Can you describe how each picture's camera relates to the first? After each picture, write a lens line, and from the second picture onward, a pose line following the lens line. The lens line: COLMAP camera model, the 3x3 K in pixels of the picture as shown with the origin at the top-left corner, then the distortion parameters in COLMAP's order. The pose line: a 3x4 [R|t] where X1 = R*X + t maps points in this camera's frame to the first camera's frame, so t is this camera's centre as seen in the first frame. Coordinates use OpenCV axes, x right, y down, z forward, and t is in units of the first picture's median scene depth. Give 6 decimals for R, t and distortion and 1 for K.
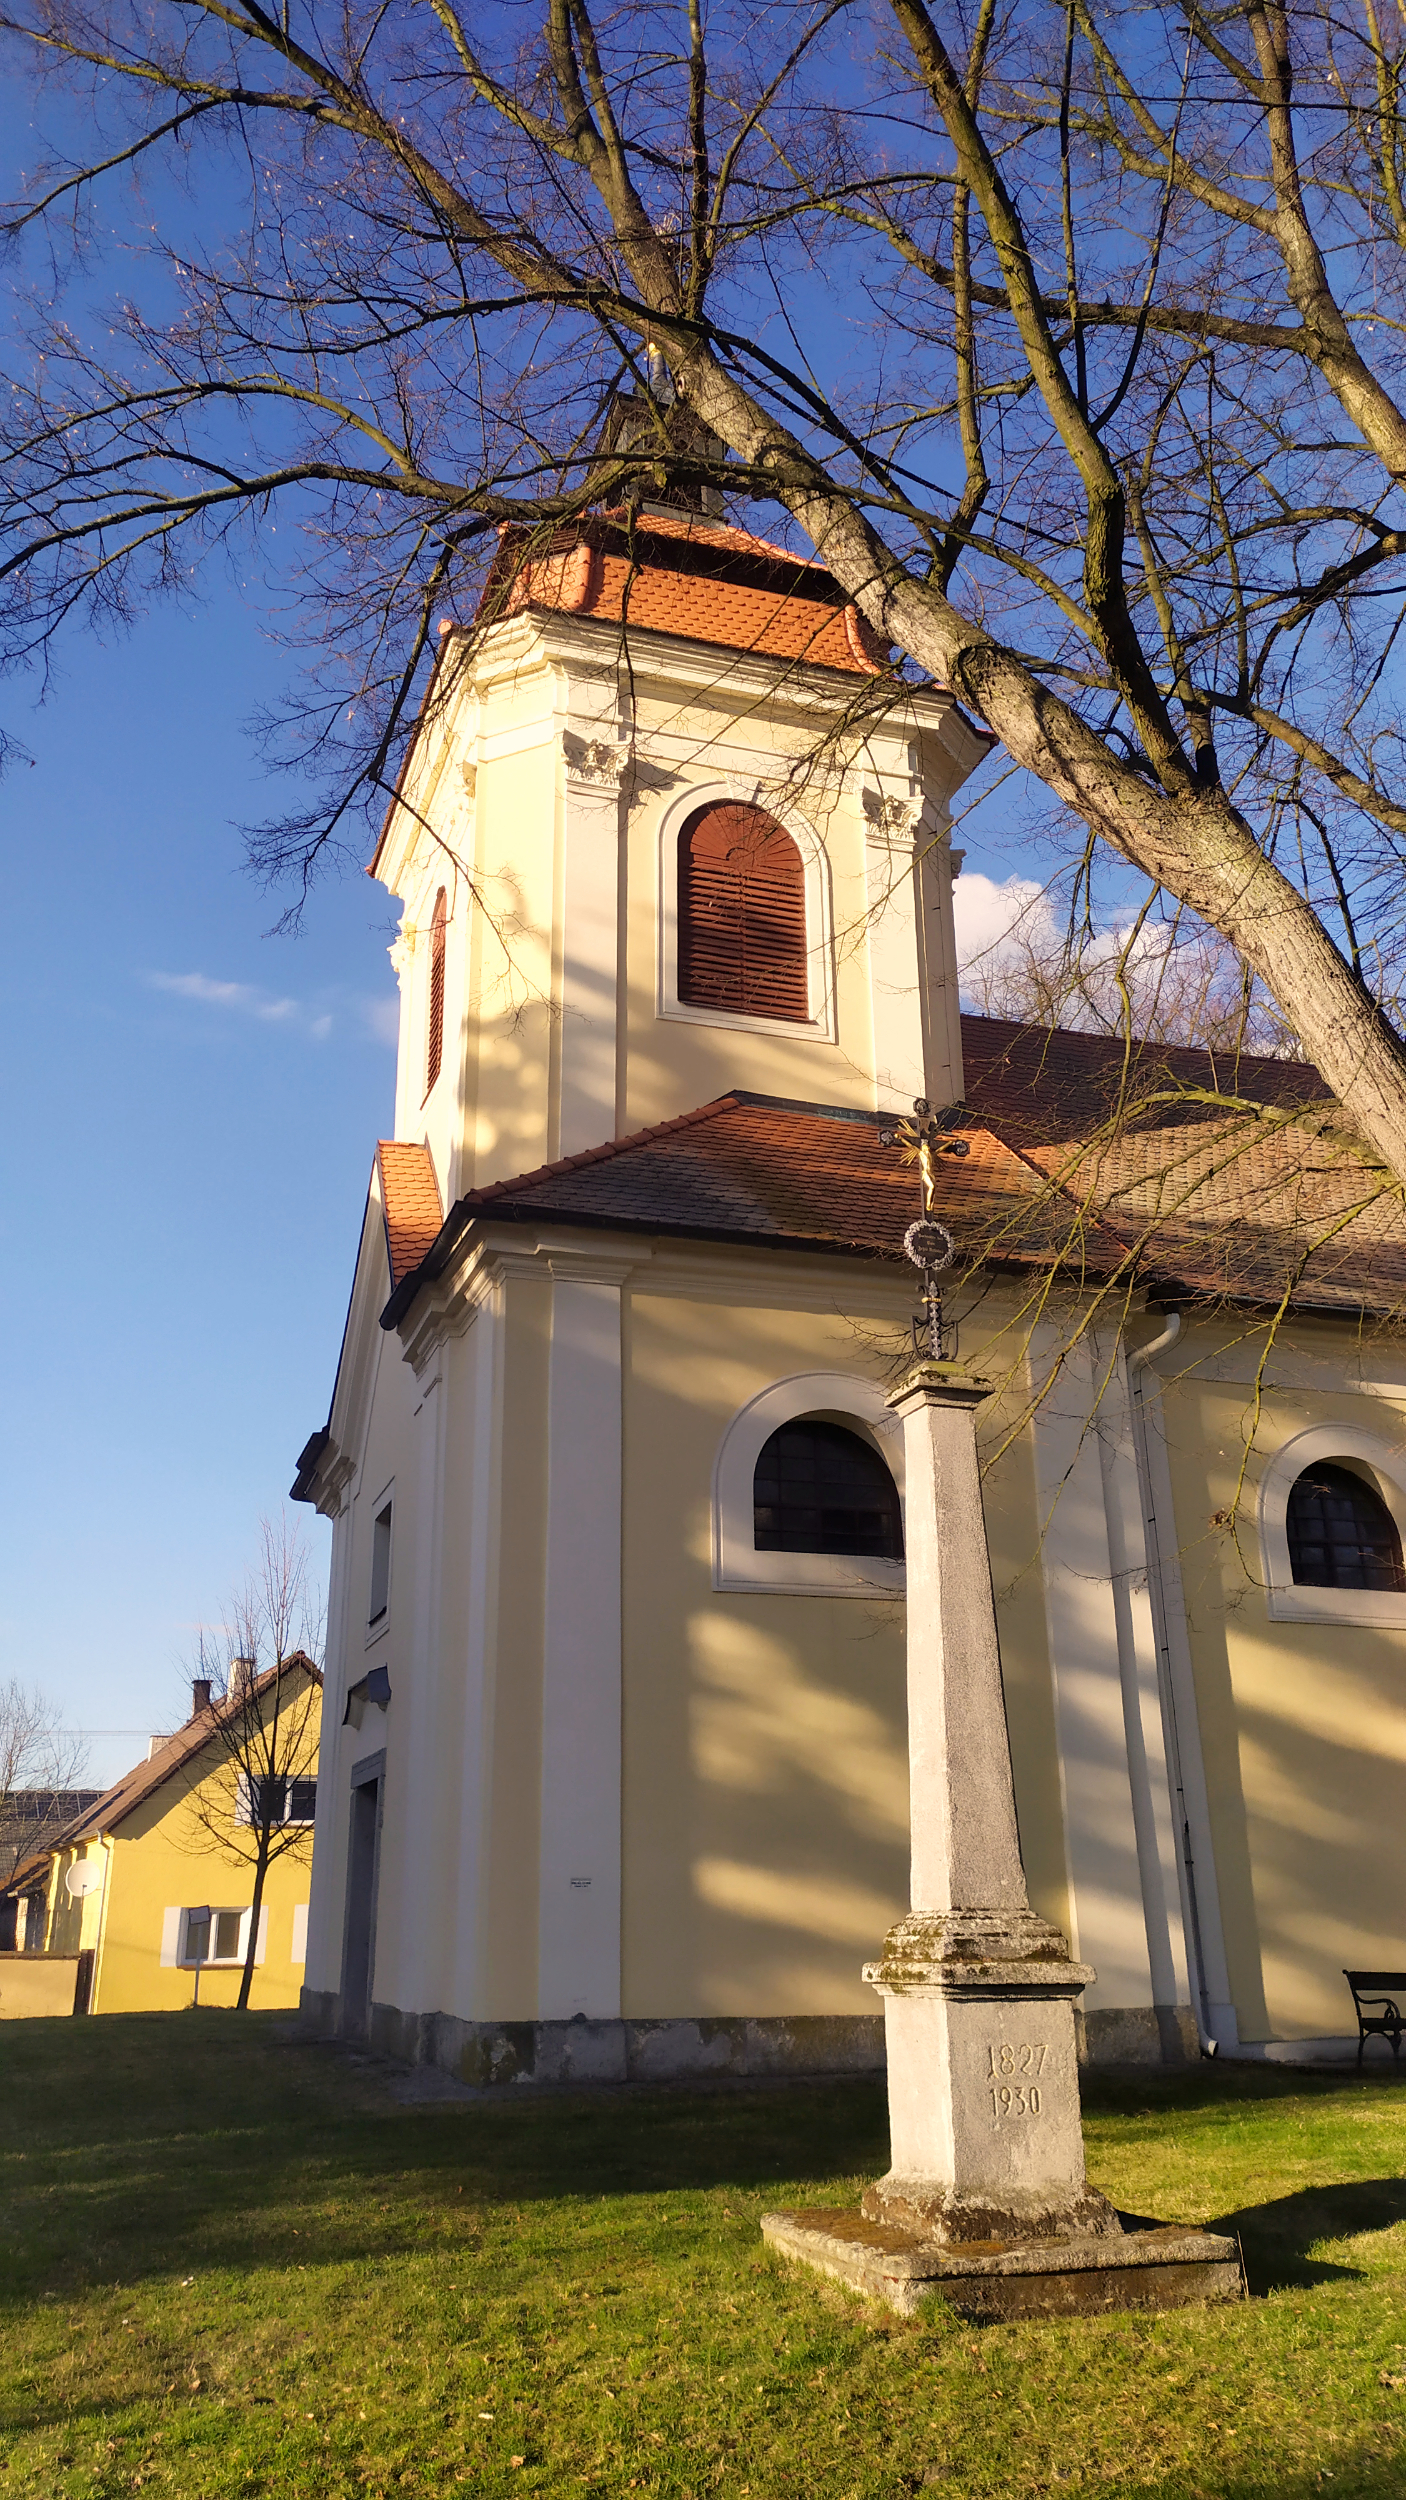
lens RADIAL K [[1749.8, 0, 703.0], [0, 1749.8, 1250.0], [0, 0, 1]] dist [0.013069, 0.003086]
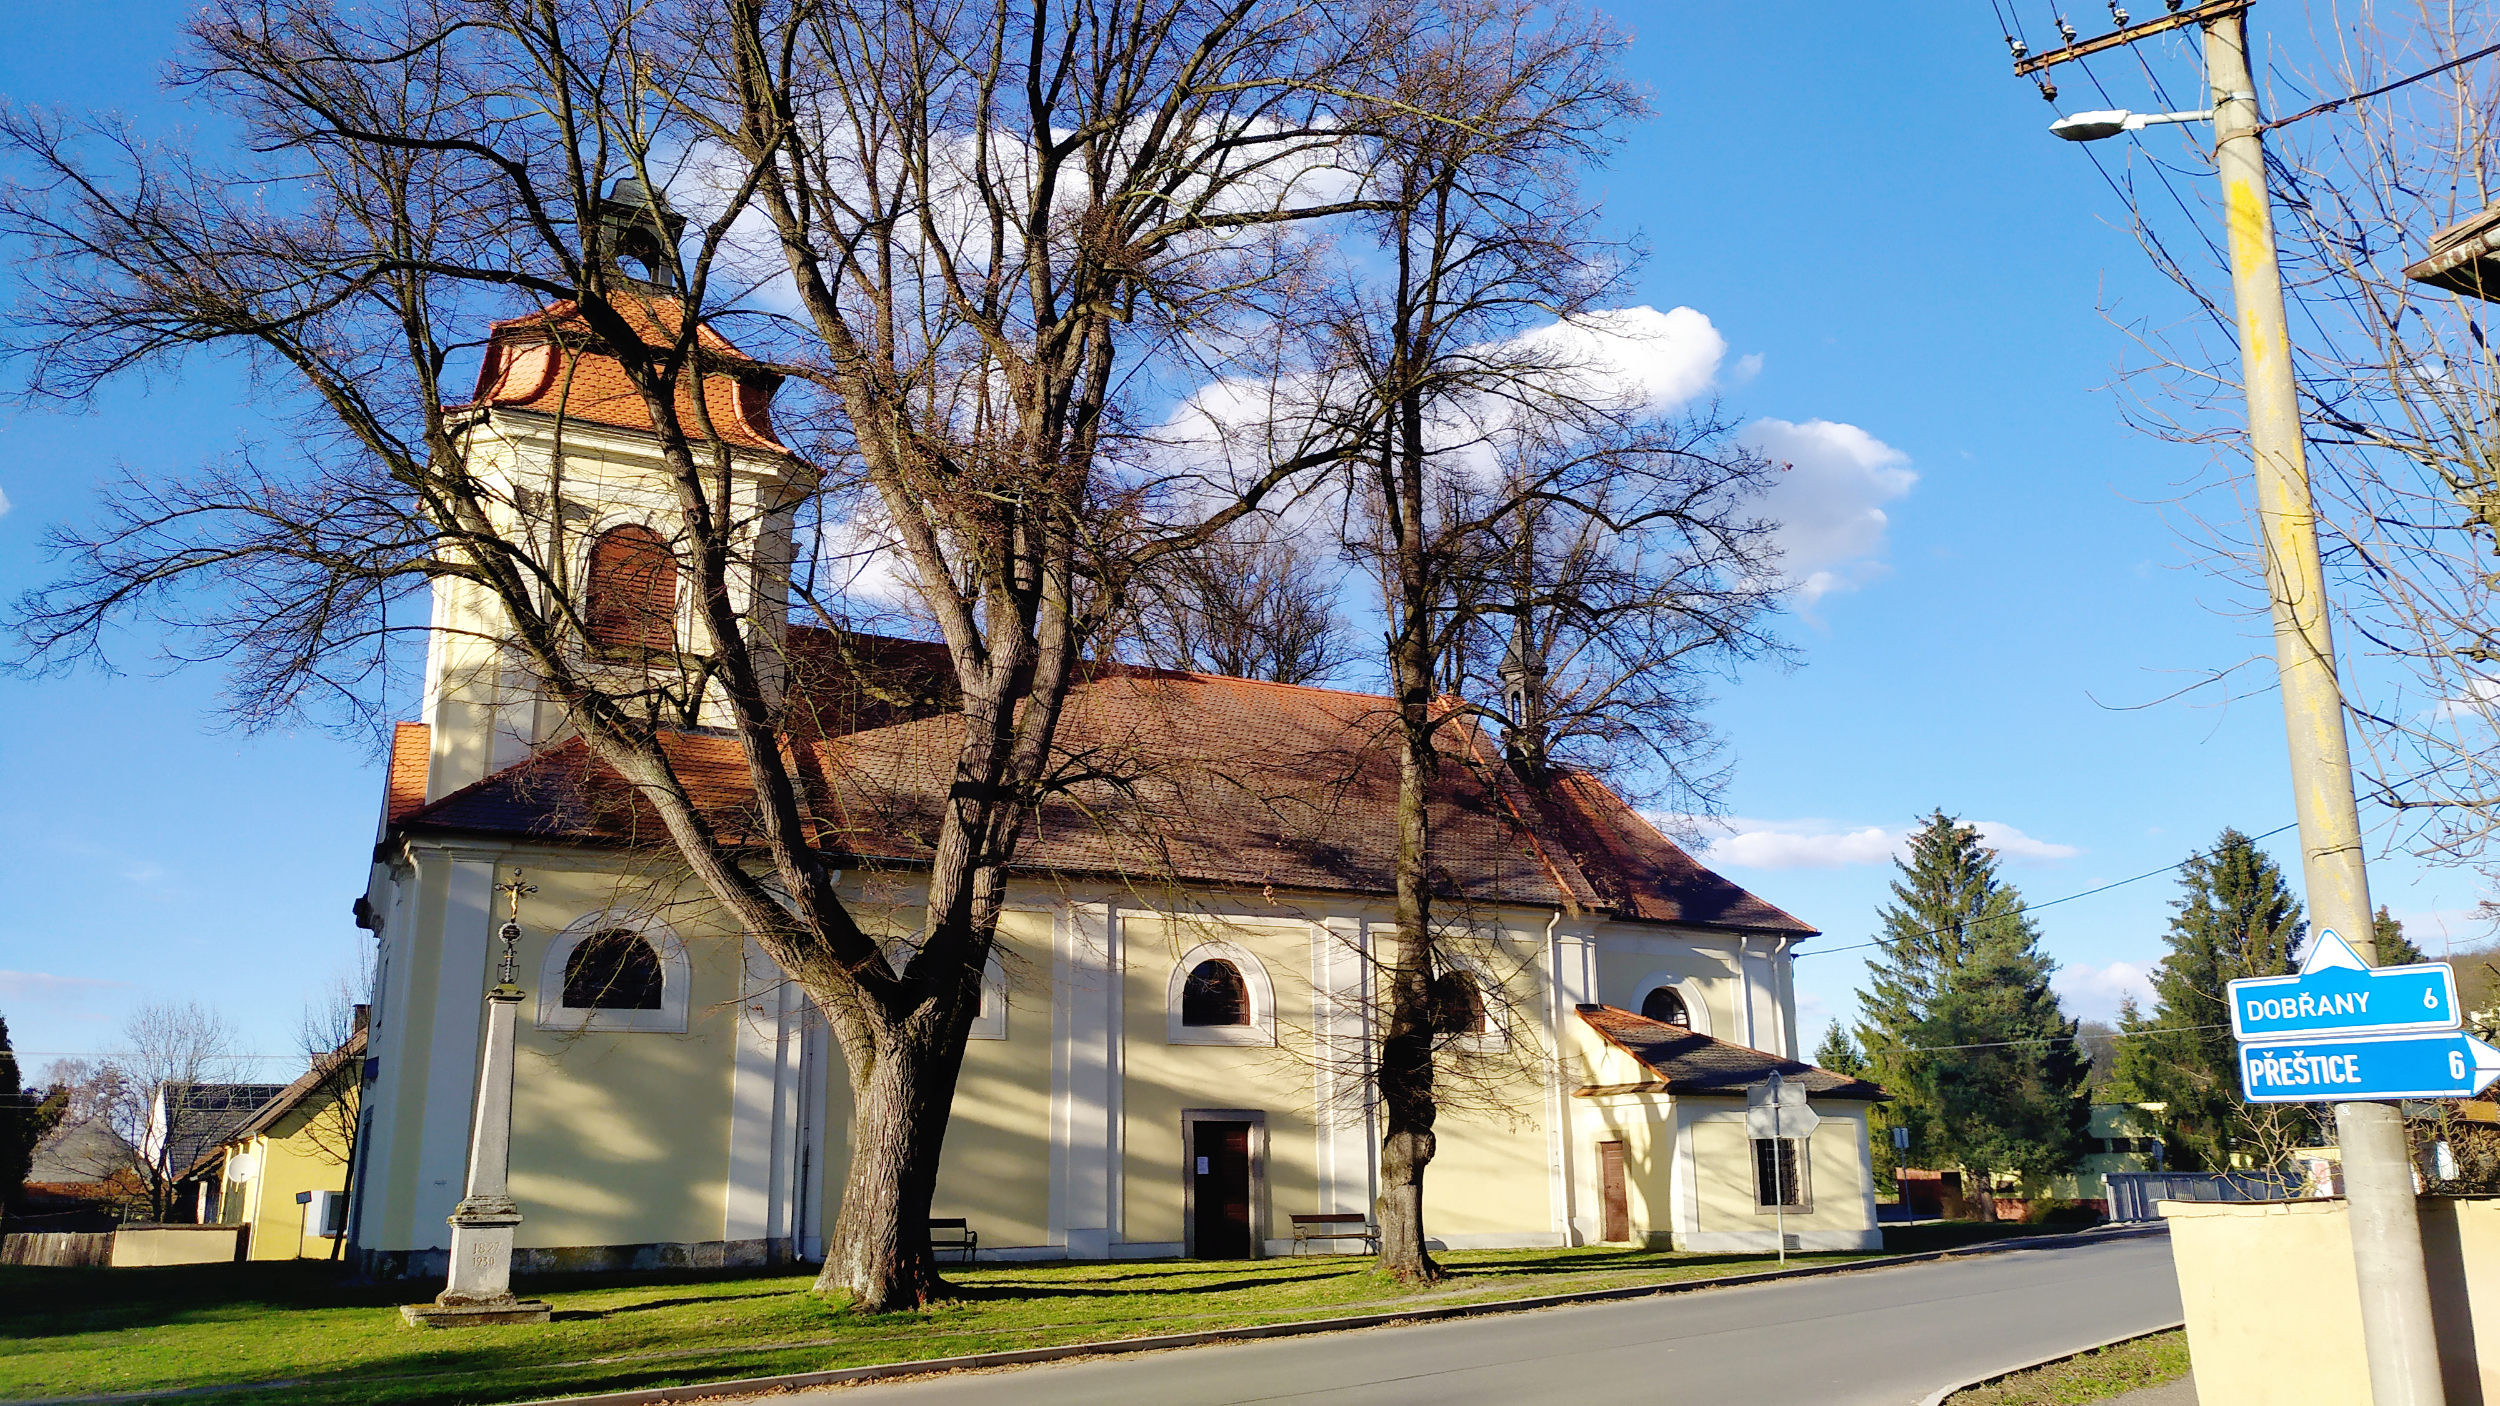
lens RADIAL K [[1749.8, 0, 1250.0], [0, 1749.8, 703.0], [0, 0, 1]] dist [0.013069, 0.003086]
pose [[0.987882, 0.034372, 0.151353, 0.347647], [-0.048301, 0.994830, 0.089337, -0.267768], [-0.147499, -0.095565, 0.984434, -0.696817]]
